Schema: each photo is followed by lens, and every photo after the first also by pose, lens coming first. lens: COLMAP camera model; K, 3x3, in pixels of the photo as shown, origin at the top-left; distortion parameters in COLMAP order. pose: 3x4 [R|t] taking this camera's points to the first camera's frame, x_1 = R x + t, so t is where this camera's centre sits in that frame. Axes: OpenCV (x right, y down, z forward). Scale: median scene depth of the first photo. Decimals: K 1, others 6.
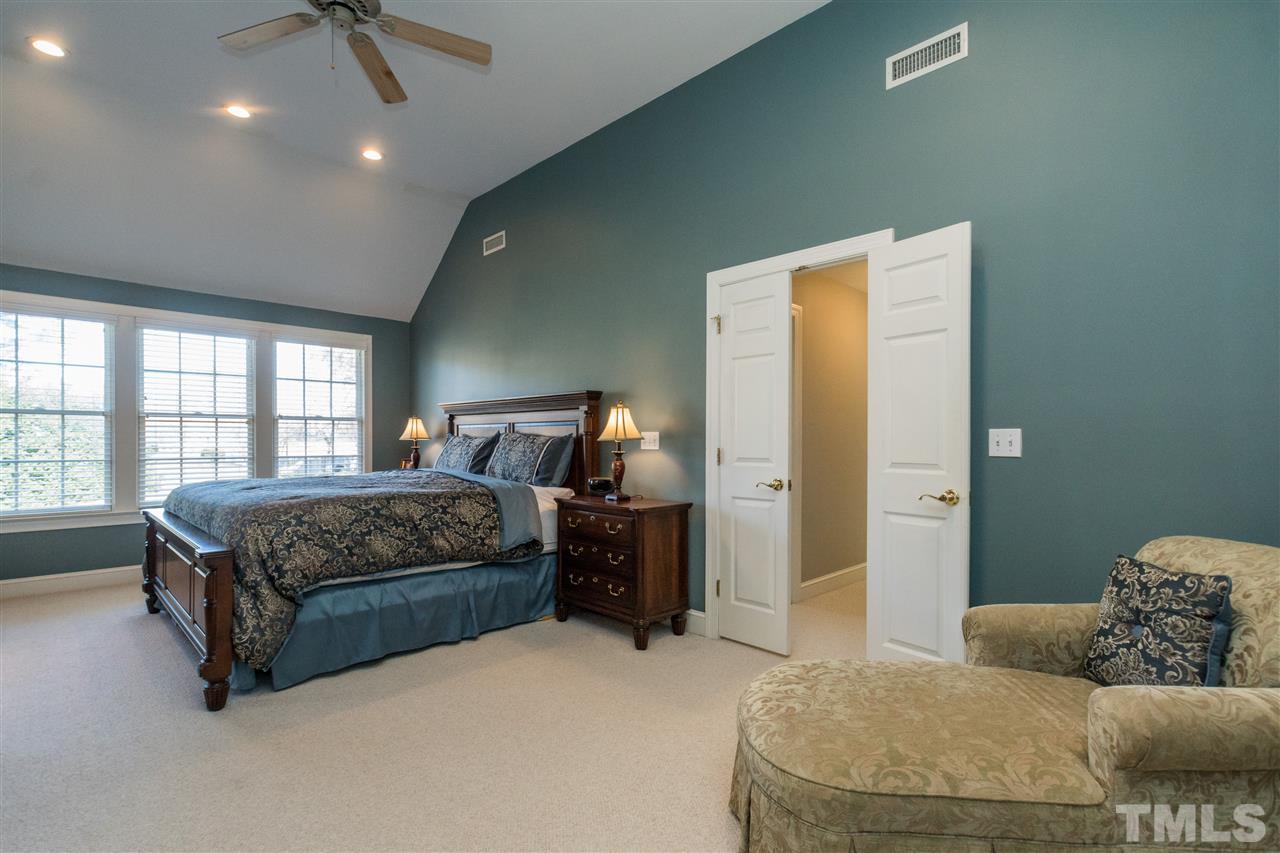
lens RADIAL K [[594.4, 0, 638.7], [0, 594.4, 456.4], [0, 0, 1]] dist [-0.001087, -0.000116]
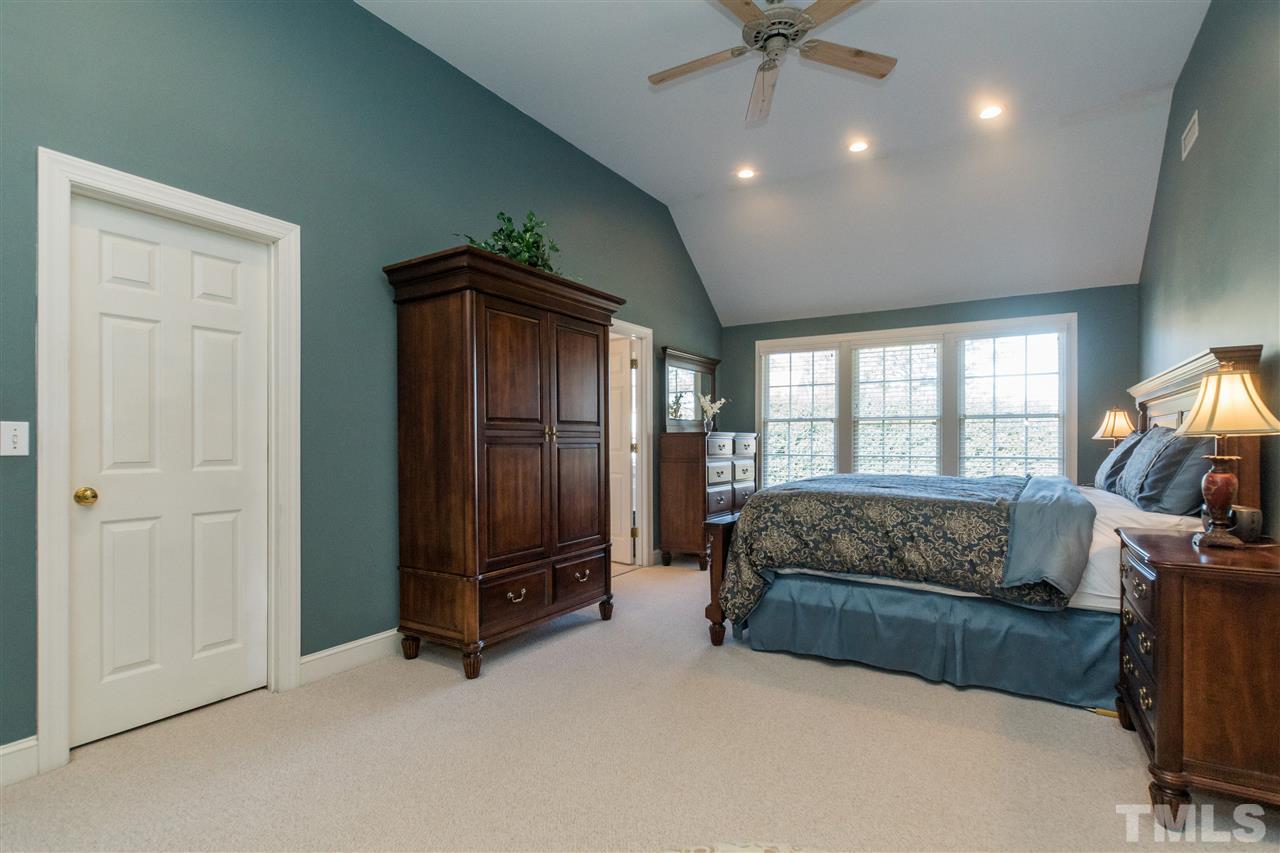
lens RADIAL K [[611.5, 0, 642.1], [0, 611.5, 441.2], [0, 0, 1]] dist [0.001795, 0.000510]
pose [[0.227037, -0.002543, -0.973883, 0.433194], [-0.023236, 0.999698, -0.008027, -0.005828], [0.973609, 0.024452, 0.226909, 0.404665]]
